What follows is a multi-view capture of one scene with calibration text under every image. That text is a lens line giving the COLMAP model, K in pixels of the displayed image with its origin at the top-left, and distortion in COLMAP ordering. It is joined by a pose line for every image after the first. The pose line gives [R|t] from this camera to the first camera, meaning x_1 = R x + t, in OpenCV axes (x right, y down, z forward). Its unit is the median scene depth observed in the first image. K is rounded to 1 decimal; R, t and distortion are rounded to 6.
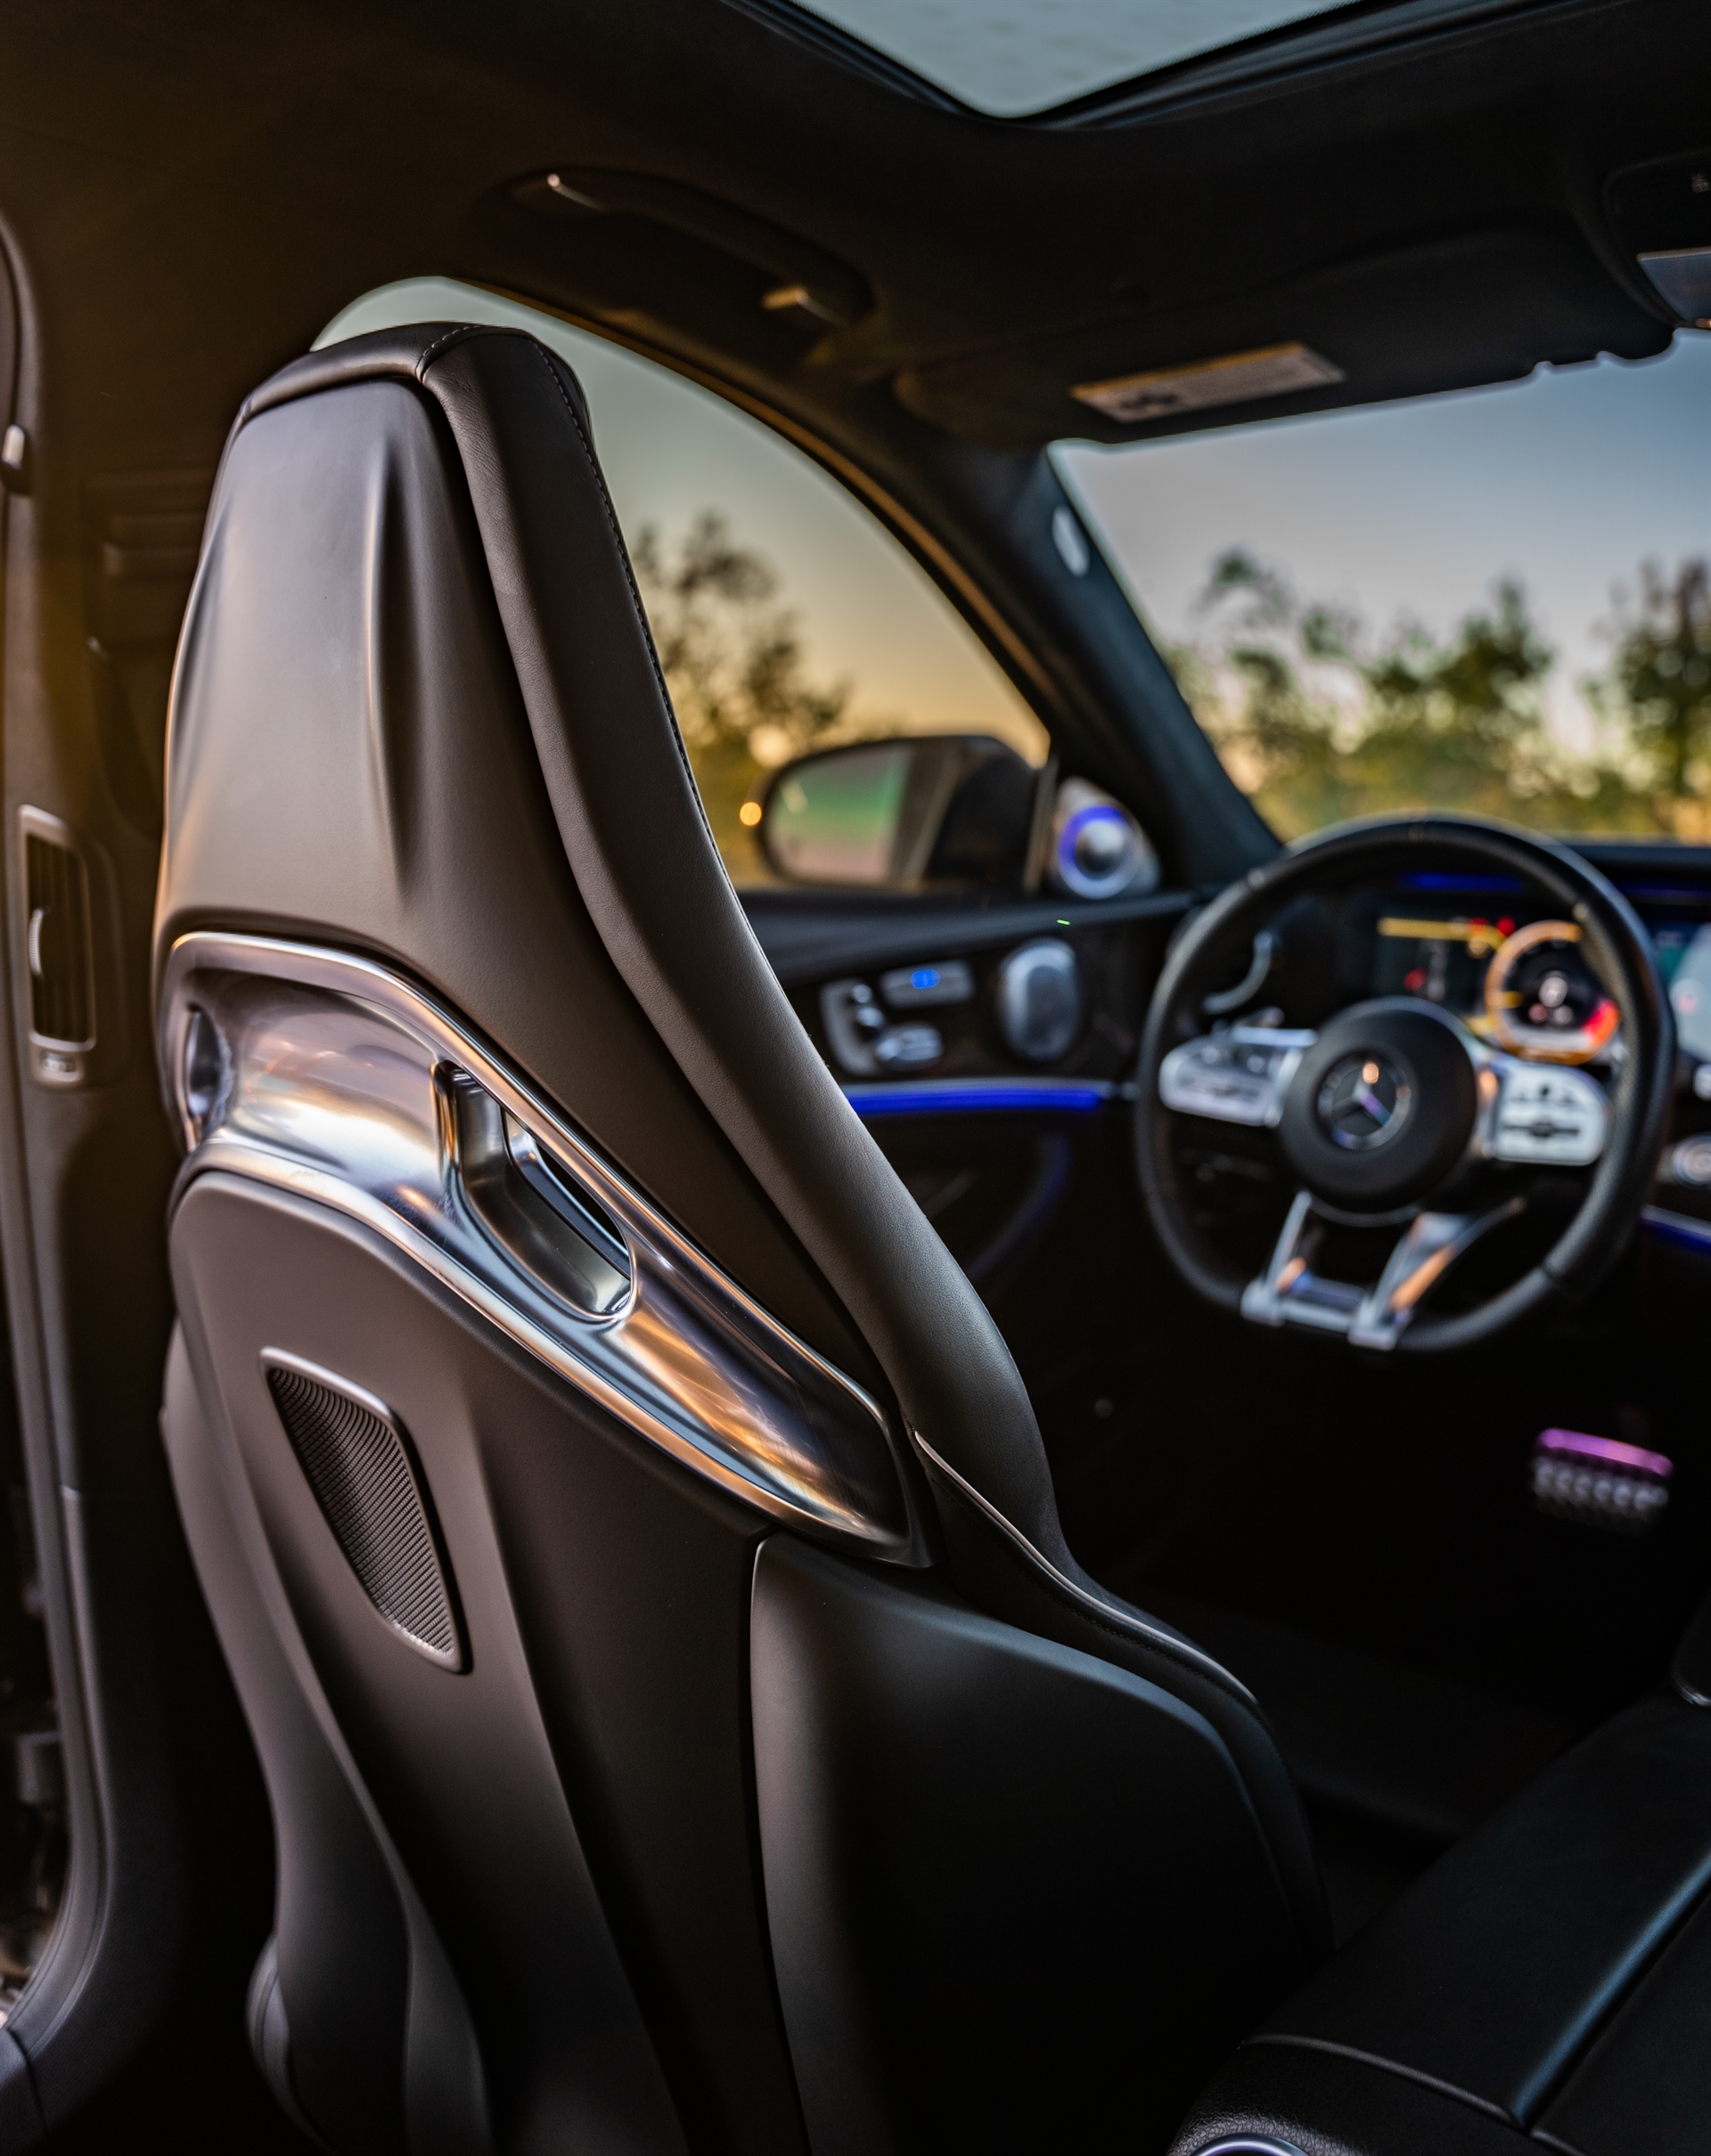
lens RADIAL K [[2073.3, 0, 855.5], [0, 2073.3, 1078.0], [0, 0, 1]] dist [-0.242671, 0.259109]
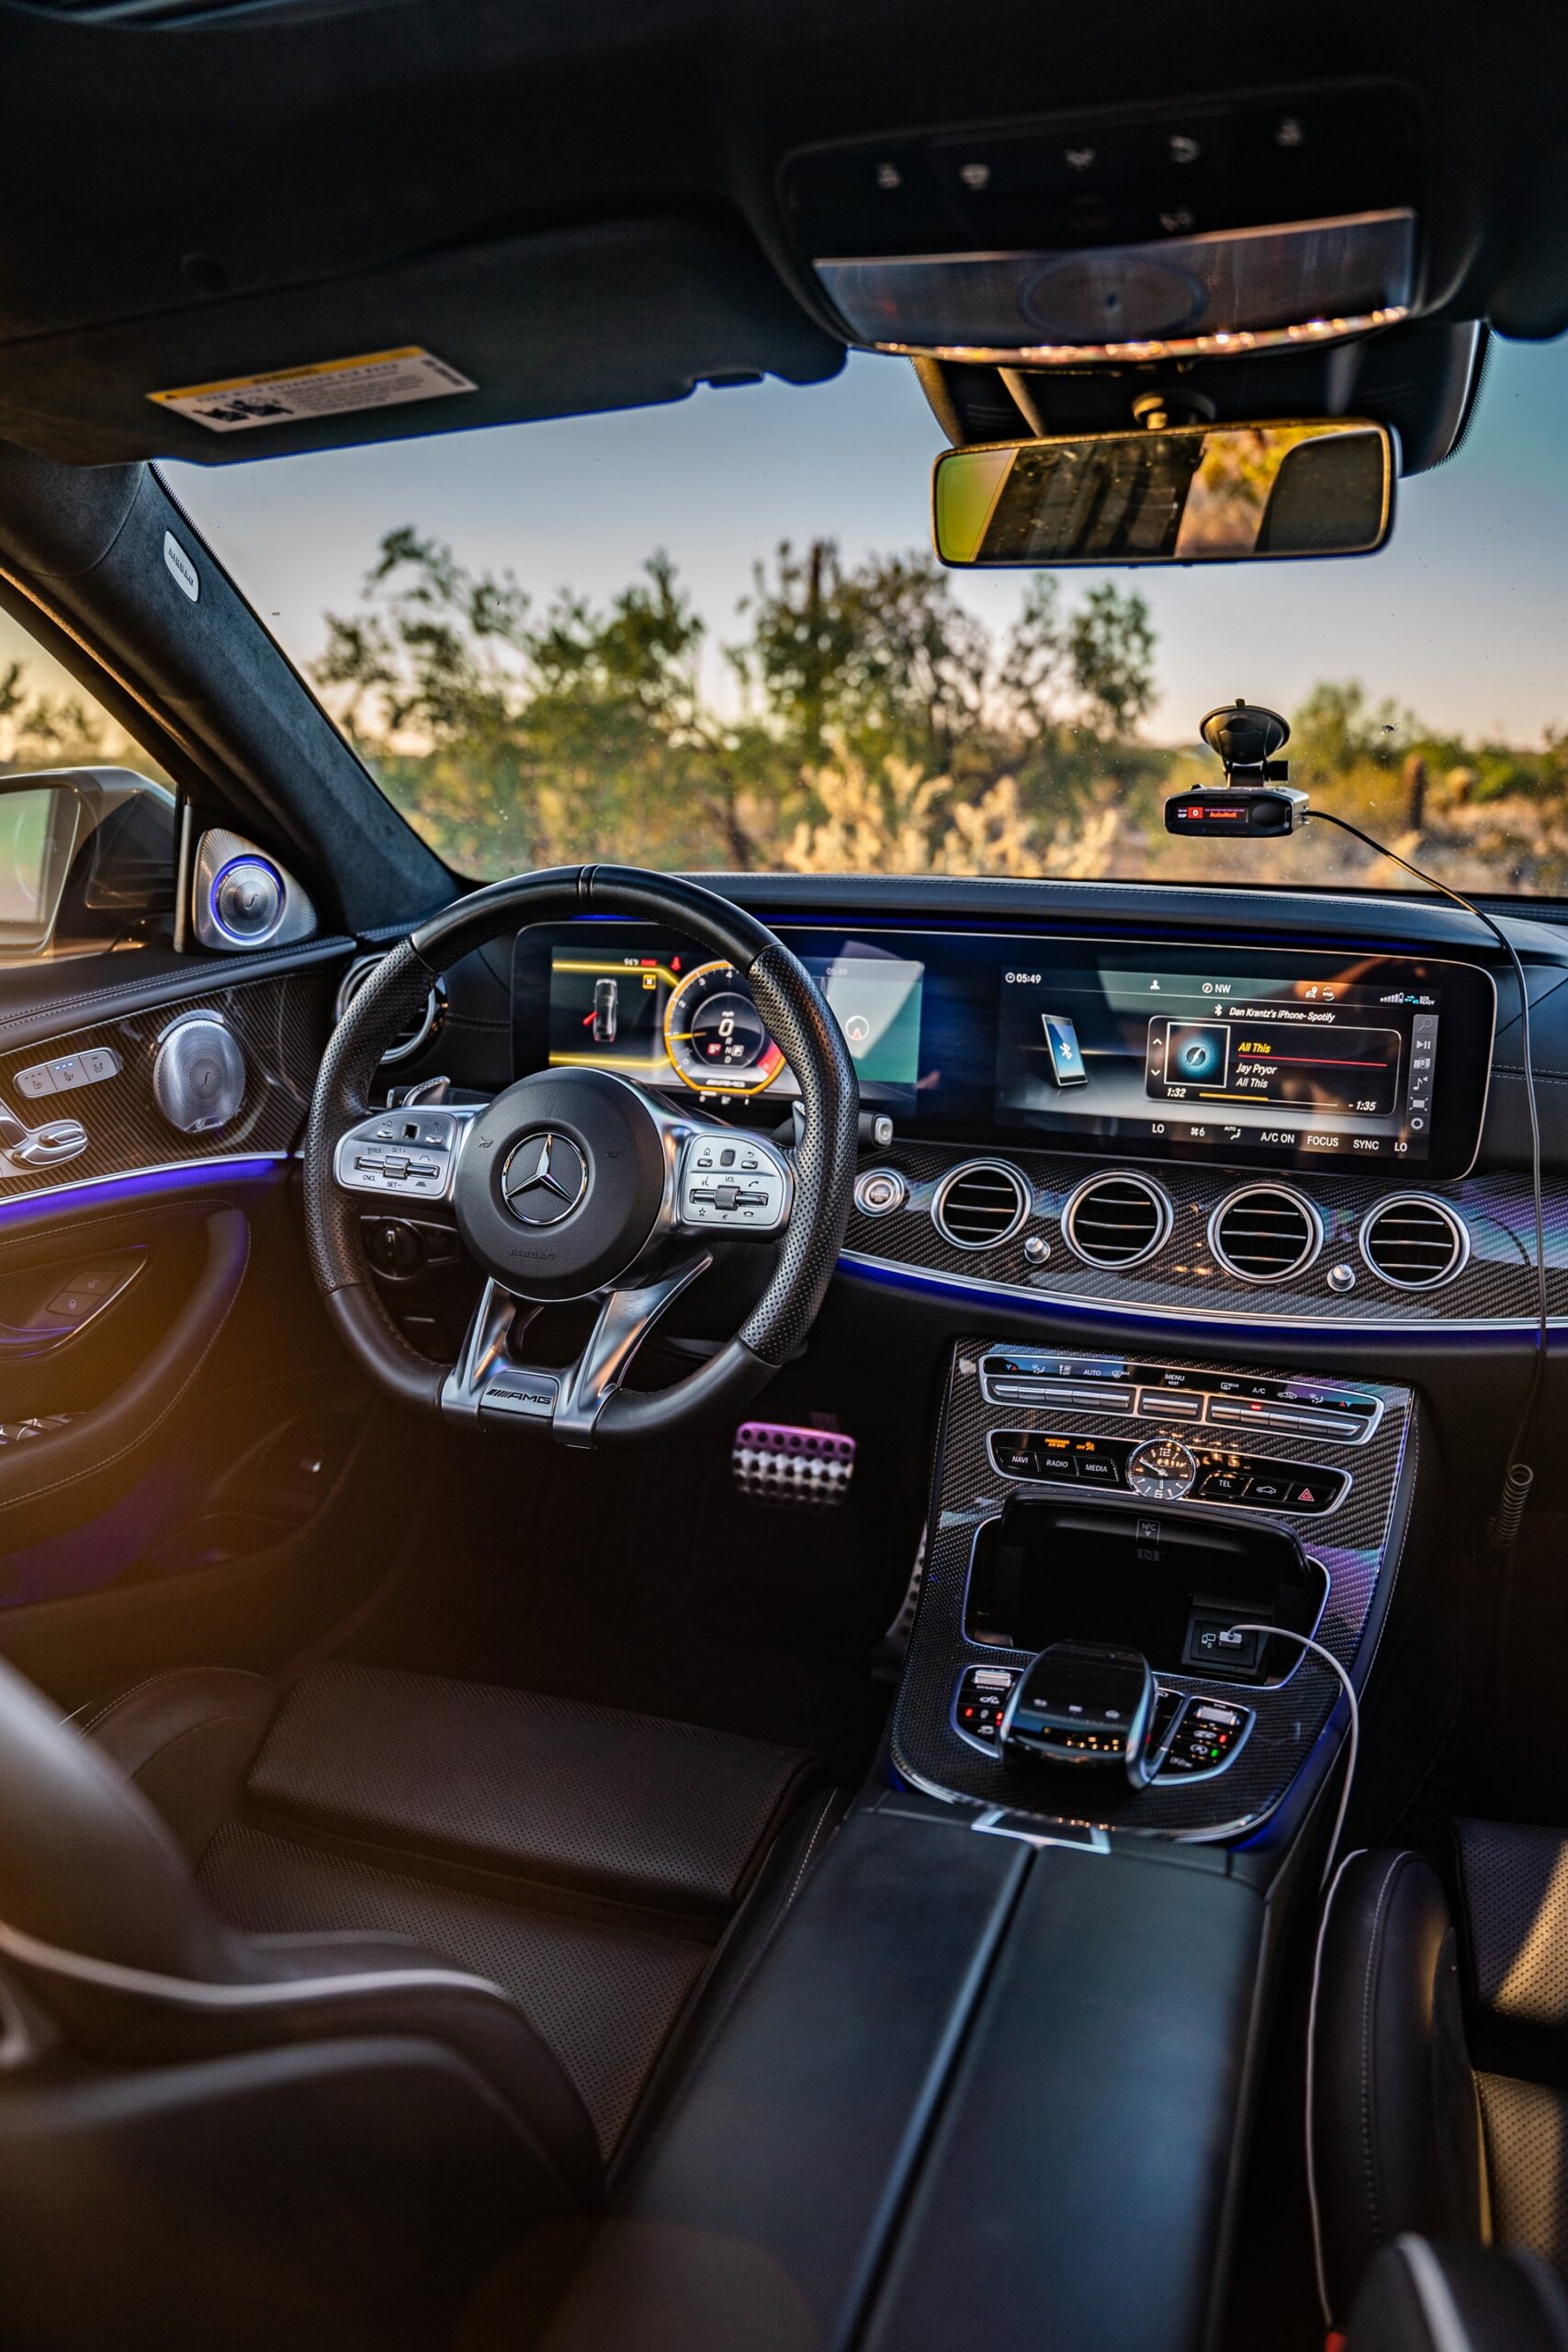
lens RADIAL K [[1623.8, 0, 784.0], [0, 1623.8, 1176.0], [0, 0, 1]] dist [-0.082865, 0.001257]
pose [[0.926786, -0.106452, 0.360189, 0.070816], [0.049652, 0.985302, 0.163445, -0.100937], [-0.372295, -0.133595, 0.918449, 0.232826]]
